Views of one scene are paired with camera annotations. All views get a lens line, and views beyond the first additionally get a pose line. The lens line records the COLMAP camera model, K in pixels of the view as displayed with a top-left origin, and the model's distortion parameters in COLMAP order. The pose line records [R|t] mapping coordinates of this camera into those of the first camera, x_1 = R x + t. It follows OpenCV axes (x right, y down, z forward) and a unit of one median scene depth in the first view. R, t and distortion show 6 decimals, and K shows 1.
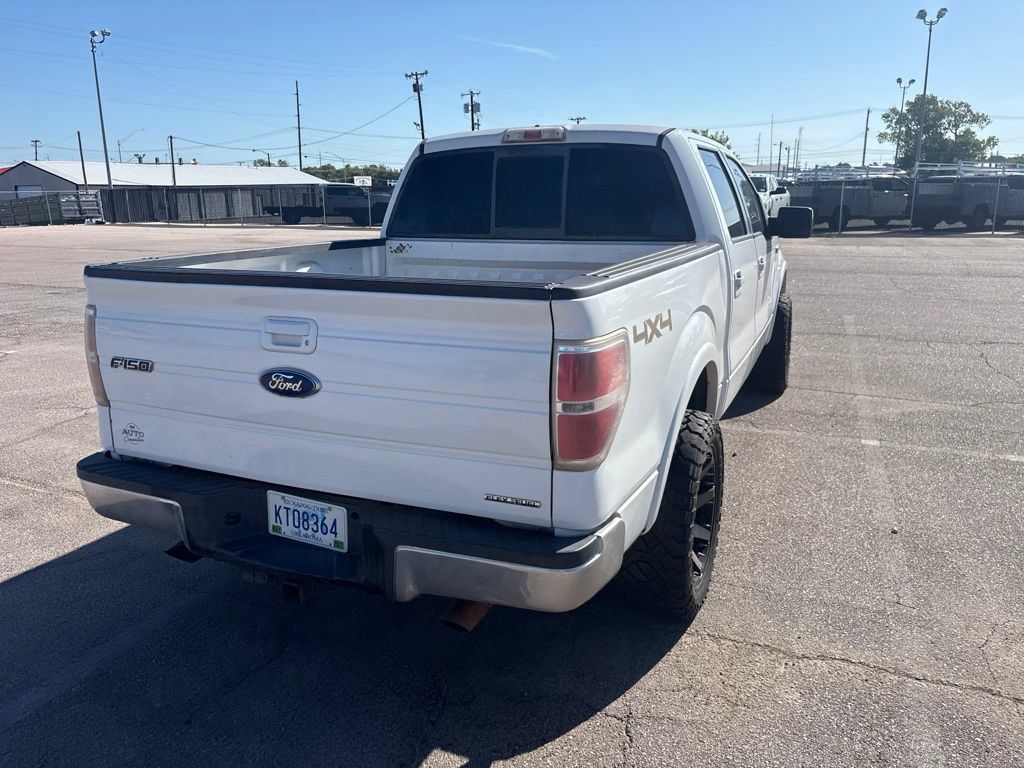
lens RADIAL K [[772.4, 0, 513.4], [0, 772.4, 372.5], [0, 0, 1]] dist [0.045638, -0.041157]
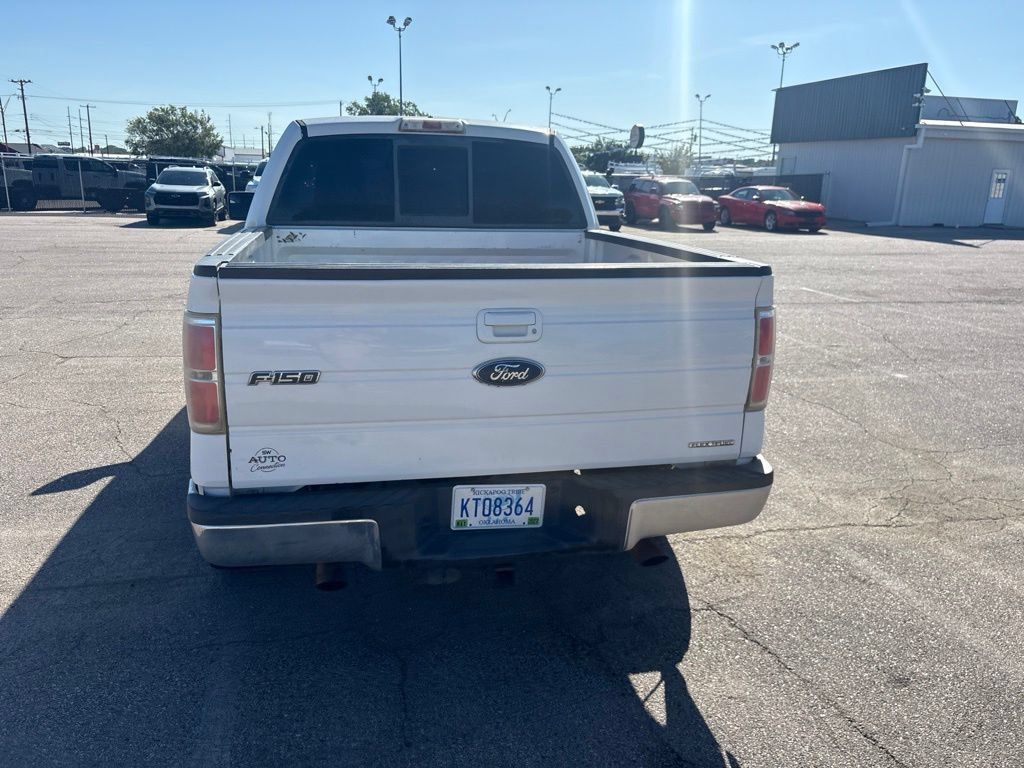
lens RADIAL K [[772.4, 0, 507.3], [0, 772.4, 381.4], [0, 0, 1]] dist [0.045638, -0.041157]
pose [[0.809088, -0.122258, 0.574830, -0.741281], [0.104744, 0.992460, 0.063651, -0.033374], [-0.578278, 0.008711, 0.815794, 0.142384]]
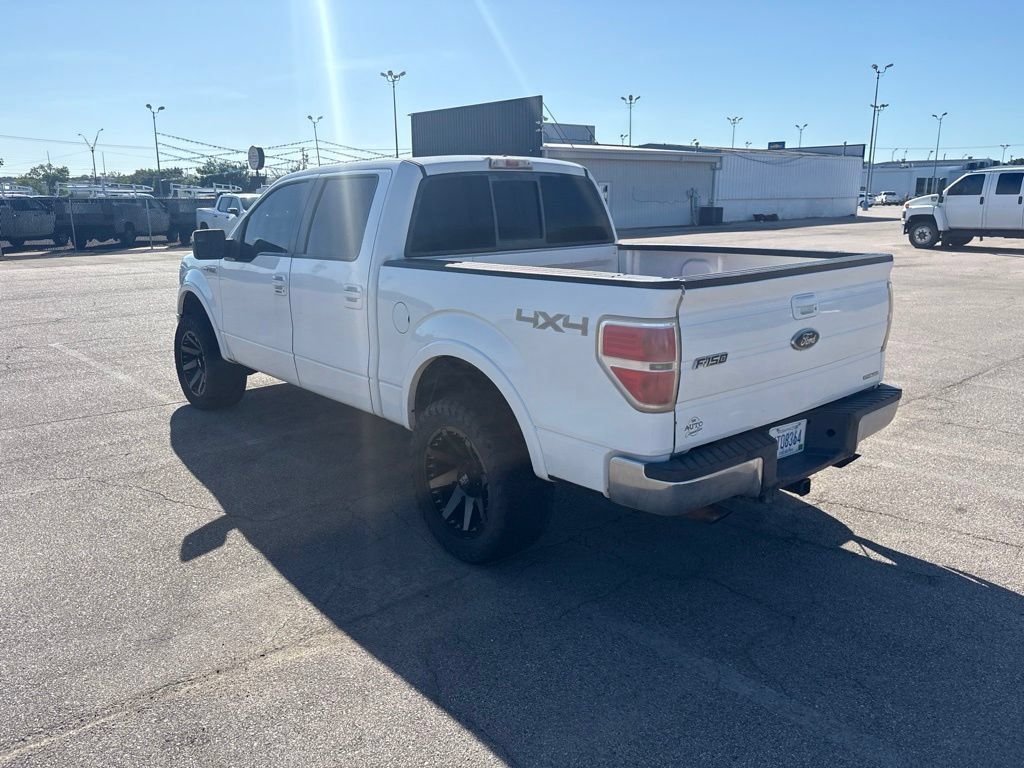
lens RADIAL K [[772.4, 0, 503.1], [0, 772.4, 370.5], [0, 0, 1]] dist [0.045638, -0.041157]
pose [[0.444547, -0.191588, 0.875027, -1.536631], [0.214552, 0.971198, 0.103644, -0.170024], [-0.869681, 0.141665, 0.472848, 0.686106]]
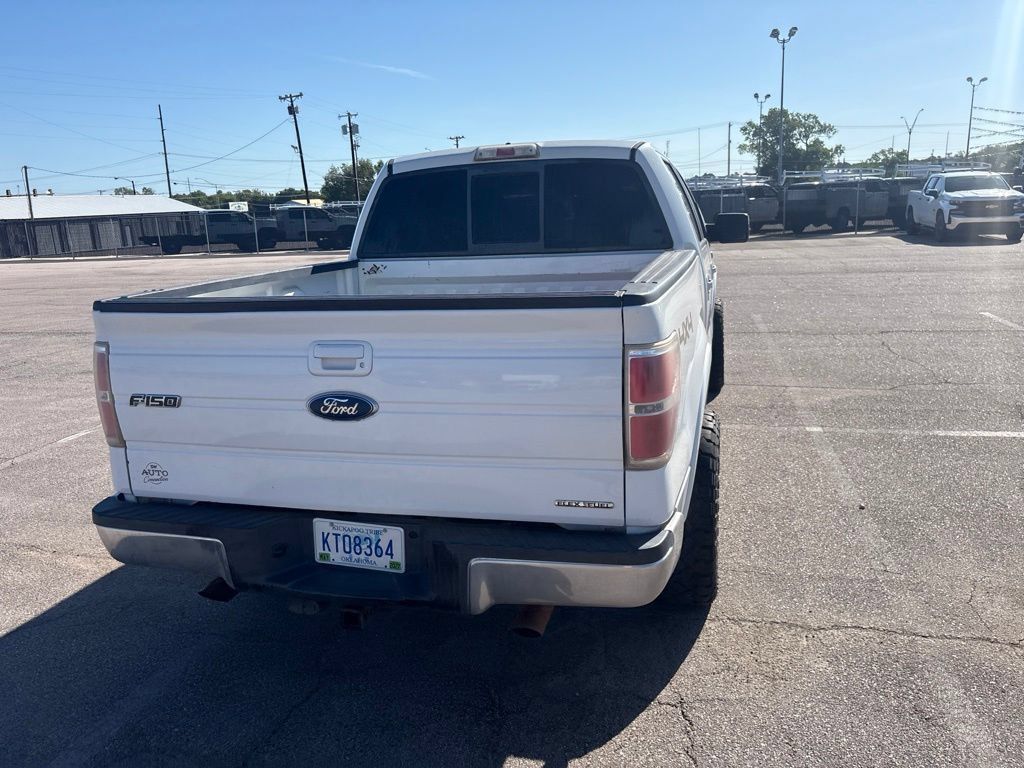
lens RADIAL K [[772.4, 0, 516.3], [0, 772.4, 376.1], [0, 0, 1]] dist [0.045638, -0.041157]
pose [[0.987707, -0.067795, 0.140853, -0.173204], [0.070287, 0.997445, -0.012784, 0.002611], [-0.139626, 0.022527, 0.989948, -0.010878]]
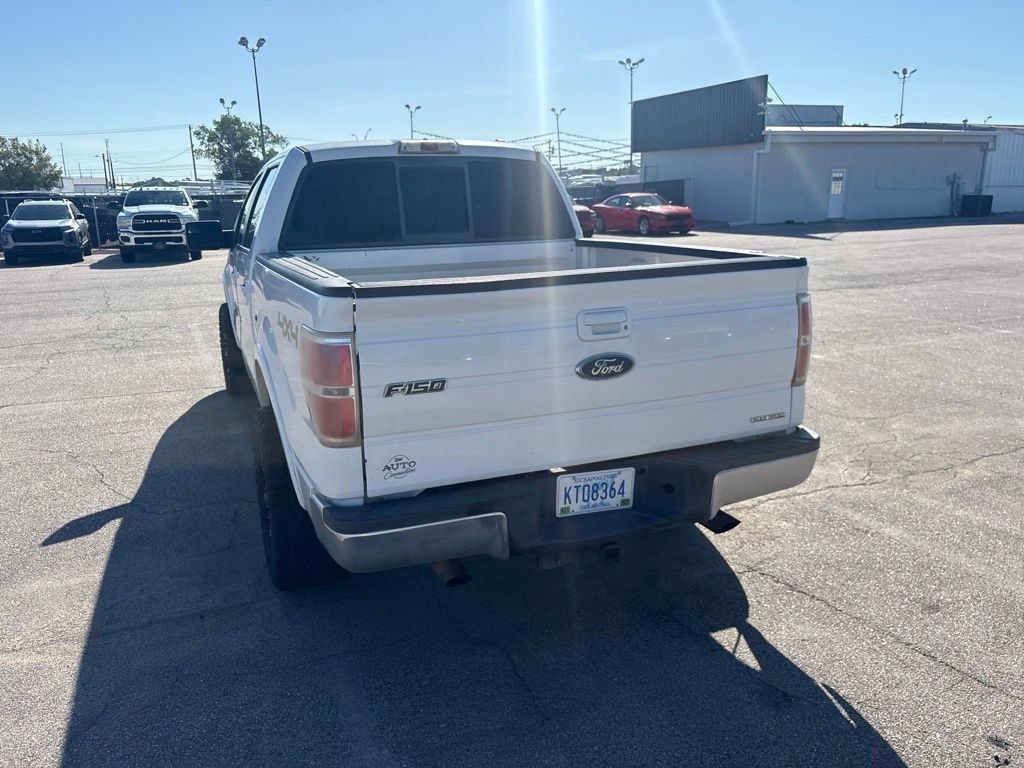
lens RADIAL K [[772.4, 0, 503.5], [0, 772.4, 379.8], [0, 0, 1]] dist [0.045638, -0.041157]
pose [[0.699199, -0.172983, 0.693684, -0.993017], [0.179211, 0.981715, 0.064173, -0.056252], [-0.692101, 0.079446, 0.717415, 0.251738]]
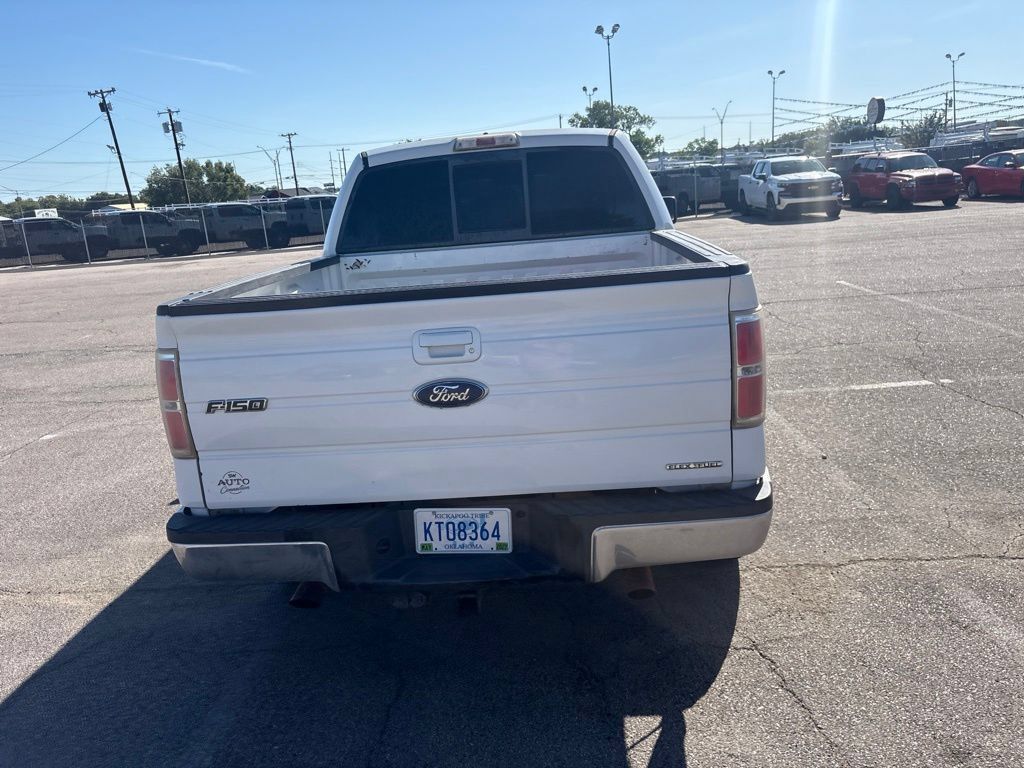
lens RADIAL K [[772.4, 0, 510.7], [0, 772.4, 370.7], [0, 0, 1]] dist [0.045638, -0.041157]
pose [[0.936559, -0.142020, 0.320449, -0.448144], [0.147327, 0.989057, 0.007759, -0.010009], [-0.318044, 0.039944, 0.947234, 0.027496]]
